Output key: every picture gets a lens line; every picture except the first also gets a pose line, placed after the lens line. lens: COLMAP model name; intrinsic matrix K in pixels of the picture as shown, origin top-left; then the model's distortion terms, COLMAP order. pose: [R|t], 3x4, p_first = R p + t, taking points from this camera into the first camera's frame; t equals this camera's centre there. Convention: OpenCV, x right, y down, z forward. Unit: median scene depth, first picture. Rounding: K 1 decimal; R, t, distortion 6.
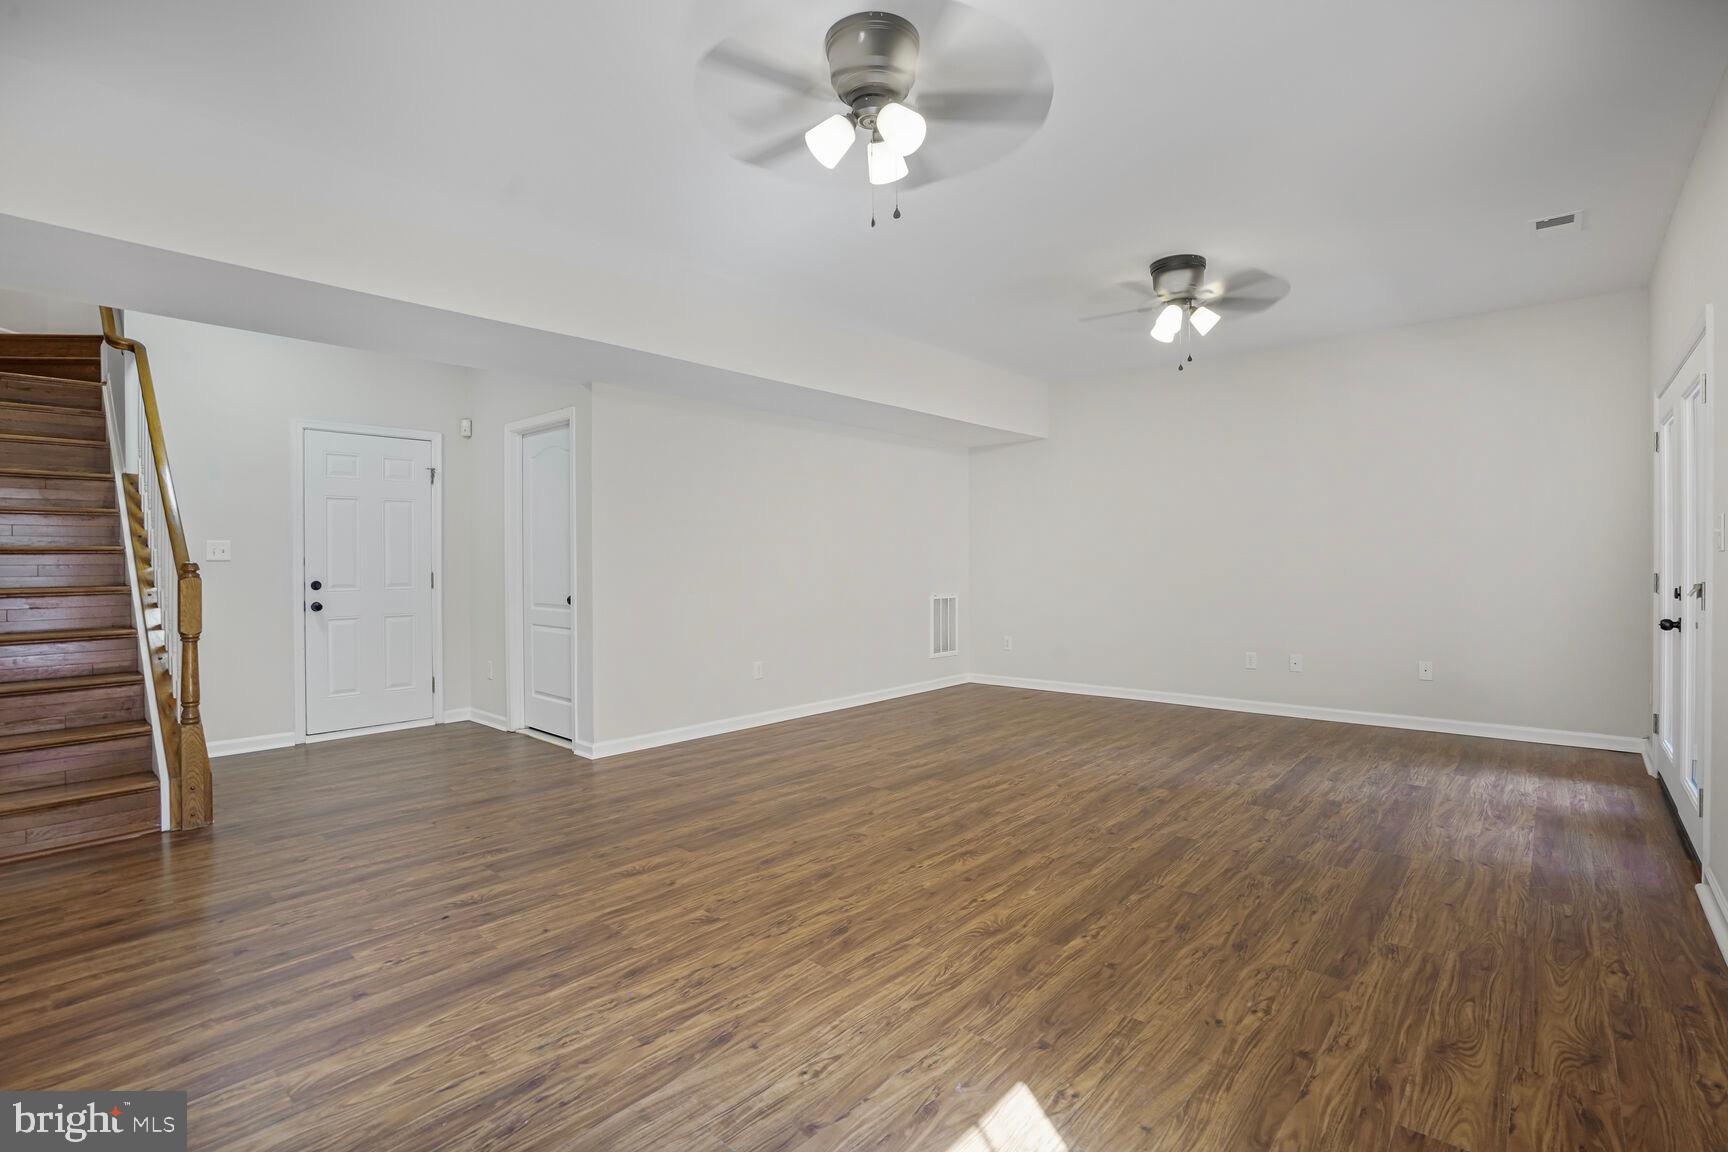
lens RADIAL K [[819.0, 0, 859.3], [0, 819.0, 576.1], [0, 0, 1]] dist [-0.055448, 0.024021]
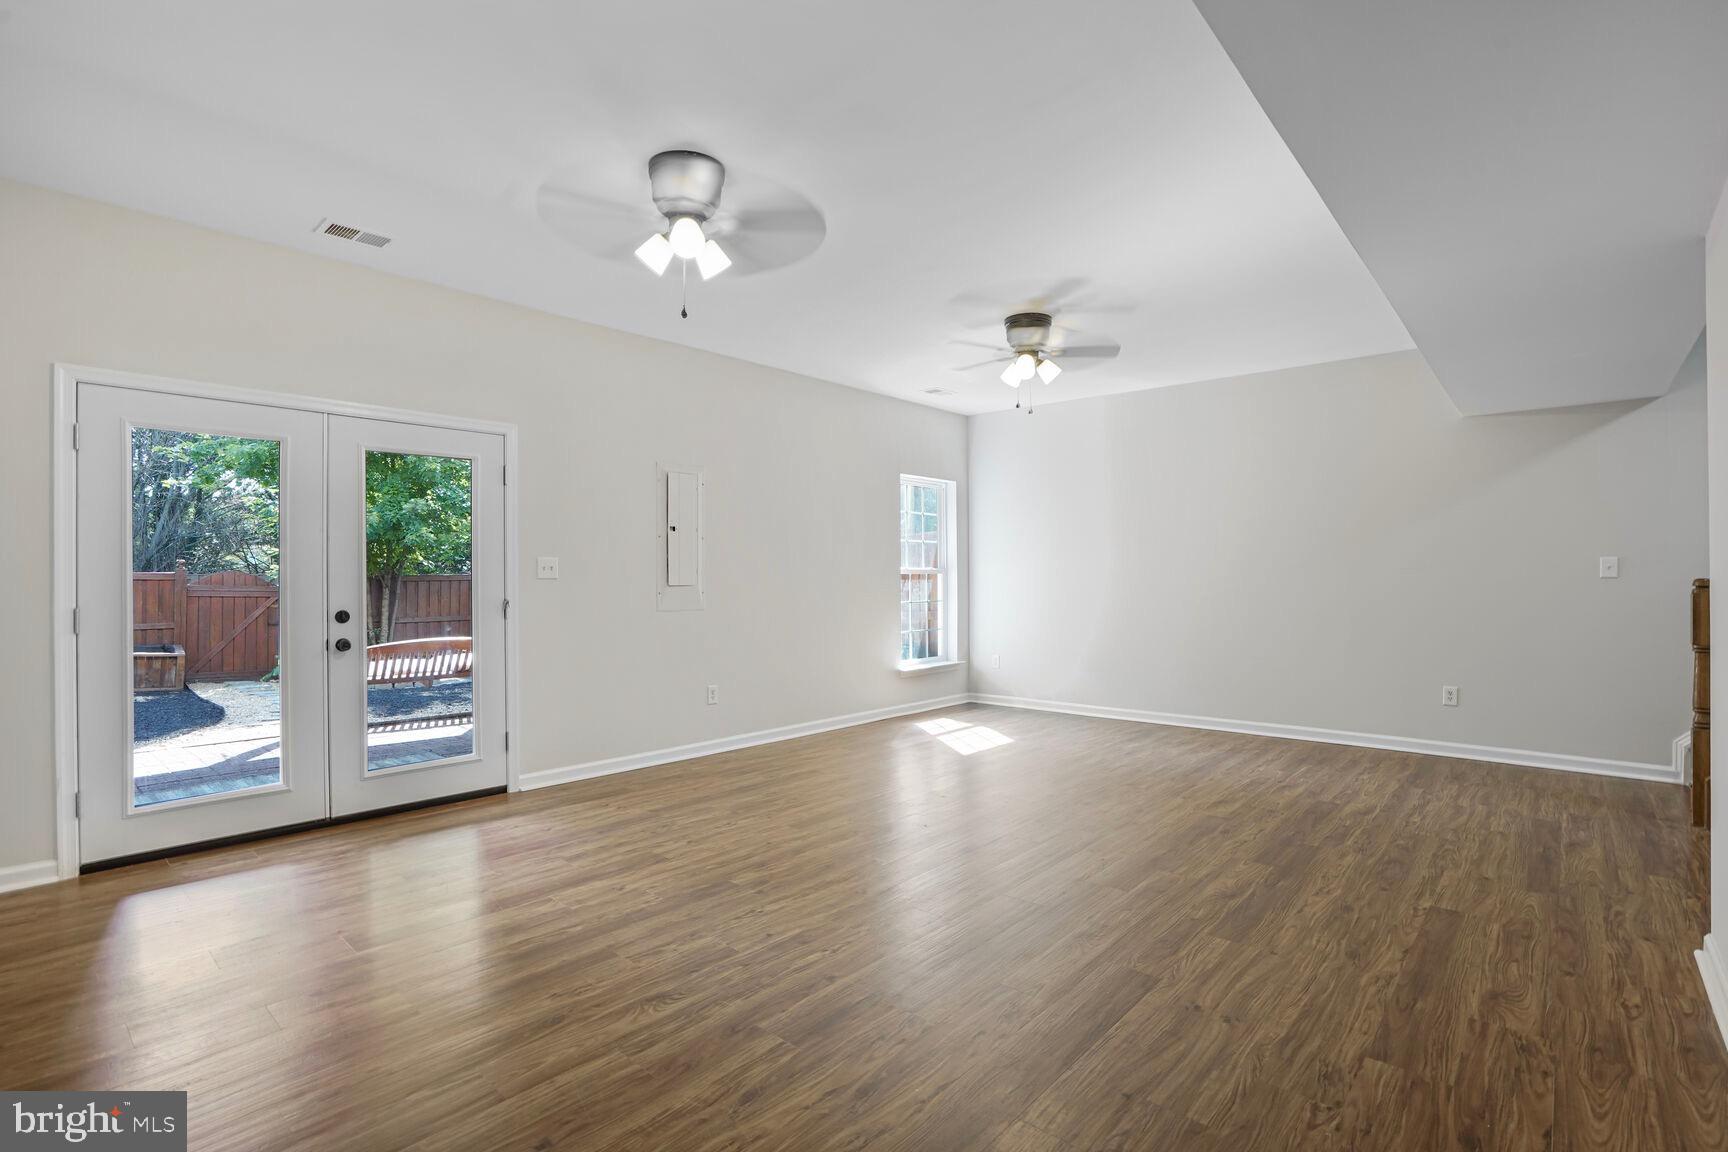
lens RADIAL K [[819.0, 0, 859.3], [0, 819.0, 576.1], [0, 0, 1]] dist [-0.055448, 0.024021]
pose [[-0.999938, 0.007093, 0.008615, 0.286976], [0.007235, 0.999836, 0.016625, -0.046074], [-0.008496, 0.016686, -0.999825, 2.049686]]
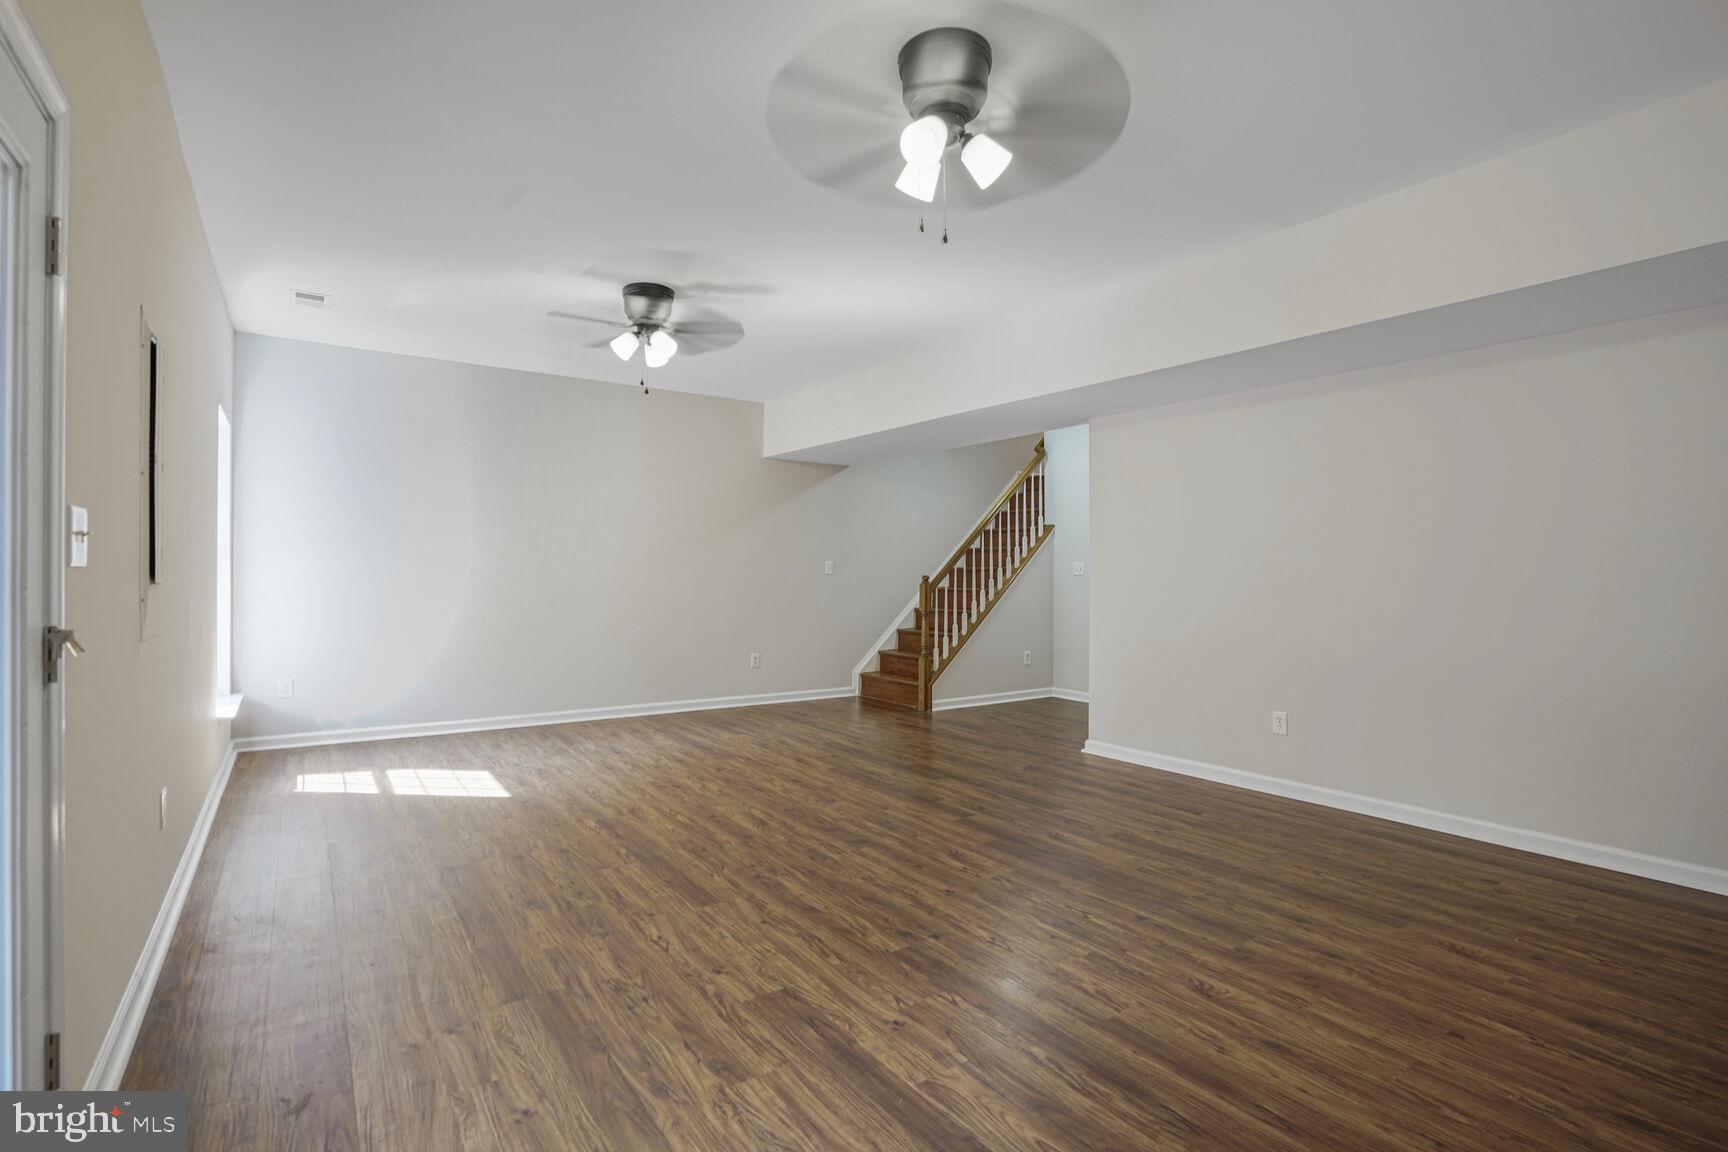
lens RADIAL K [[802.8, 0, 855.6], [0, 802.8, 574.8], [0, 0, 1]] dist [-0.063780, 0.021479]
pose [[-0.237199, 0.002674, -0.971457, 1.132145], [-0.023626, 0.999685, 0.008521, -0.033890], [0.971174, 0.024972, -0.237061, 1.282423]]
